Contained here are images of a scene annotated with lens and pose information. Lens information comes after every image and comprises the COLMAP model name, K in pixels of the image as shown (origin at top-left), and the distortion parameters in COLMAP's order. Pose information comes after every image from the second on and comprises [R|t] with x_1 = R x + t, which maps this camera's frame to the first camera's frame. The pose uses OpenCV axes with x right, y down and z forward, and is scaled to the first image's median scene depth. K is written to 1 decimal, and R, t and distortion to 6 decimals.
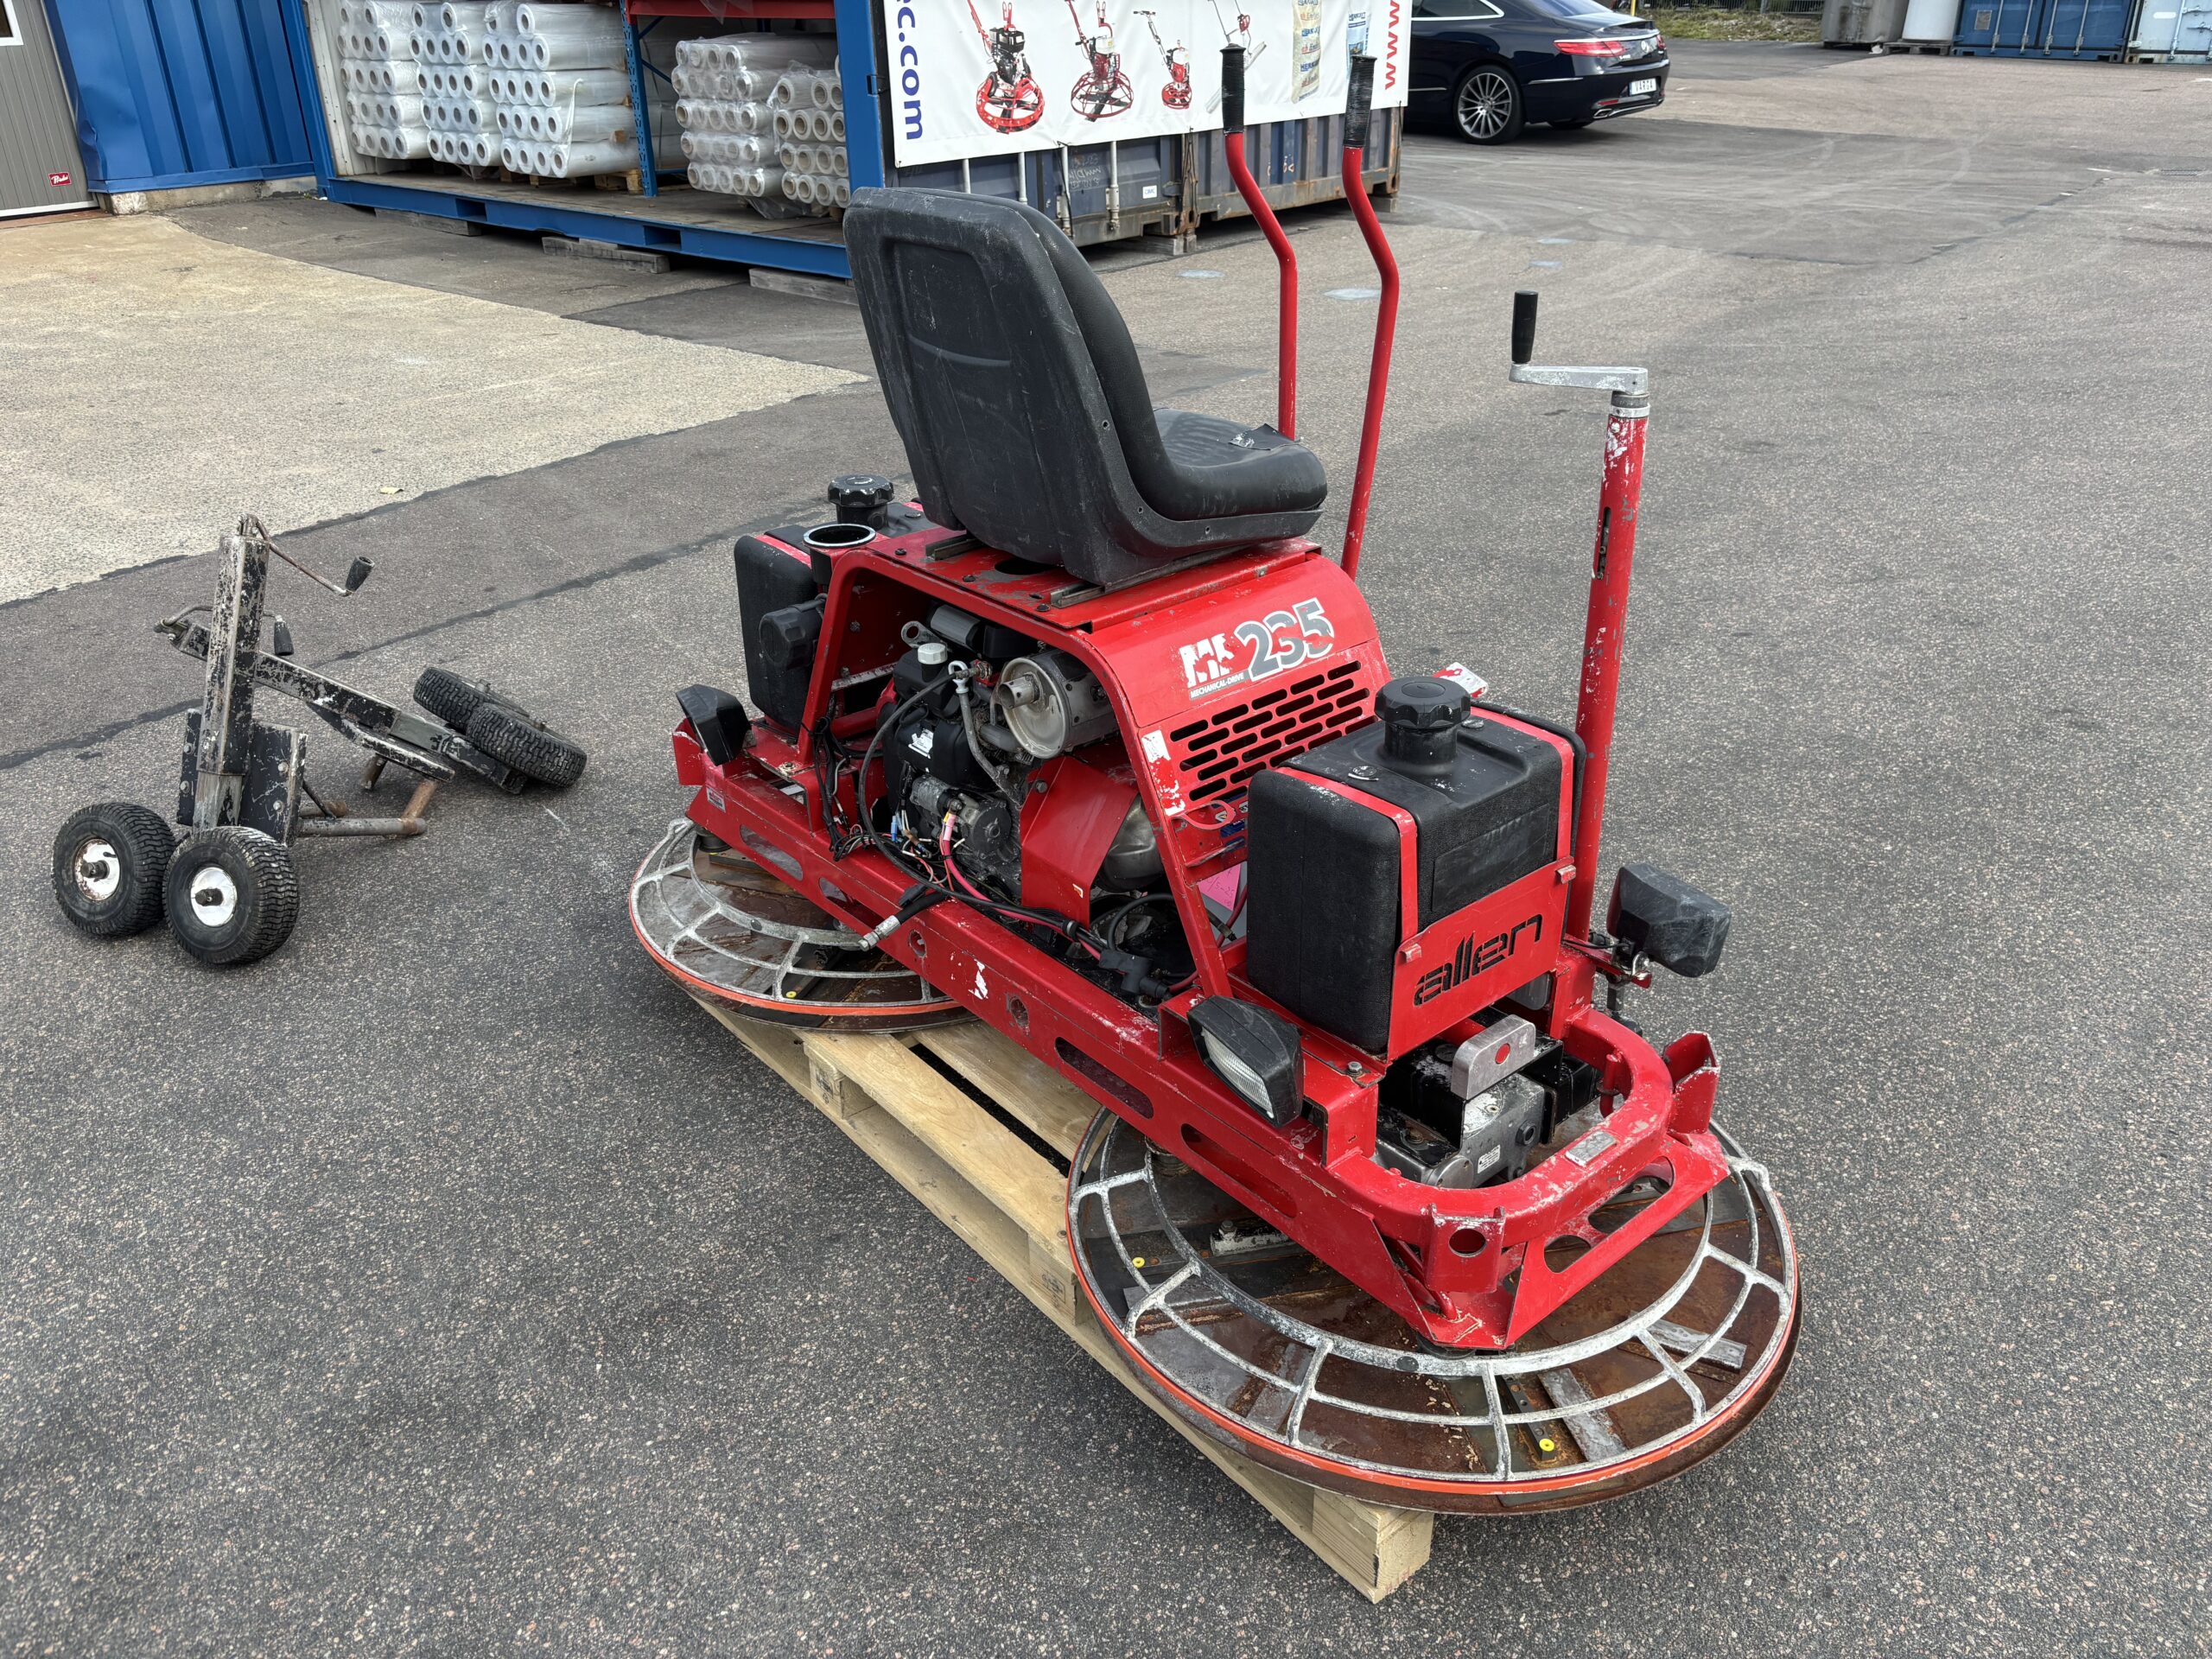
lens RADIAL K [[1685.6, 0, 1101.2], [0, 1685.6, 831.1], [0, 0, 1]] dist [0.030941, -0.033713]
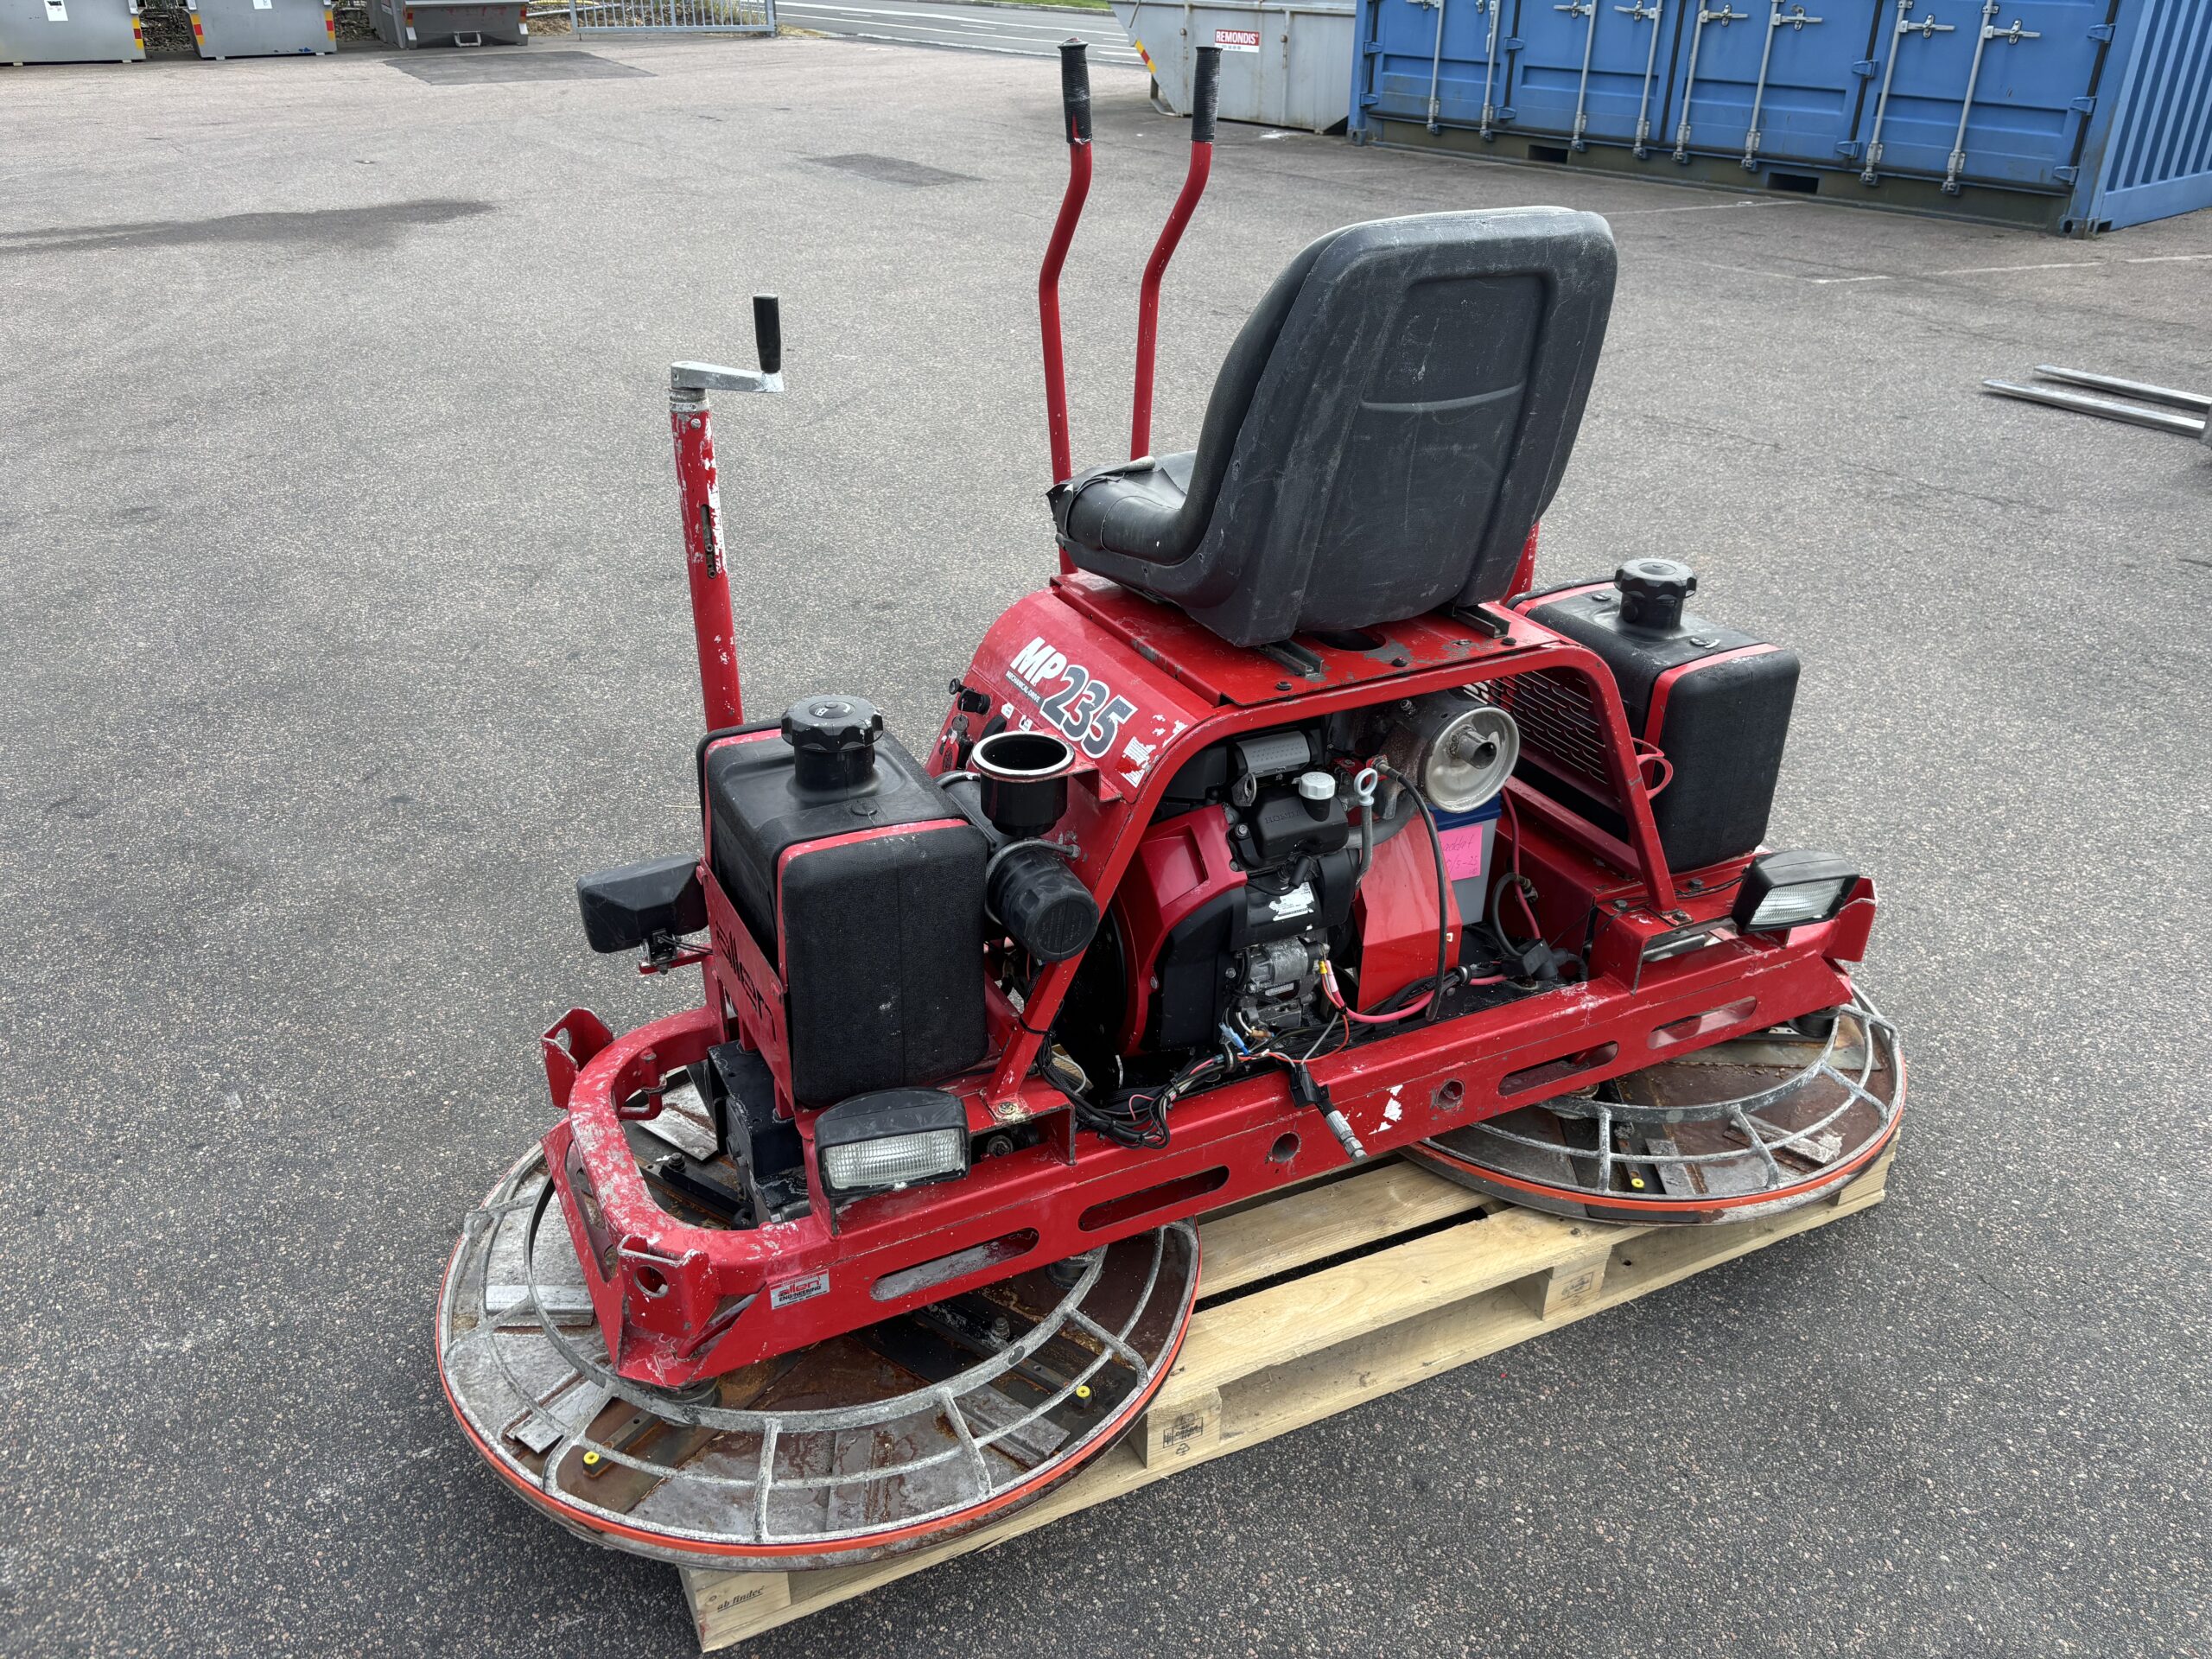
lens RADIAL K [[1685.6, 0, 1115.9], [0, 1685.6, 830.4], [0, 0, 1]] dist [0.030941, -0.033713]
pose [[0.226728, -0.428223, 0.874768, -0.460512], [0.427211, 0.850870, 0.305797, -0.206874], [-0.875263, 0.304378, 0.375857, 0.427671]]
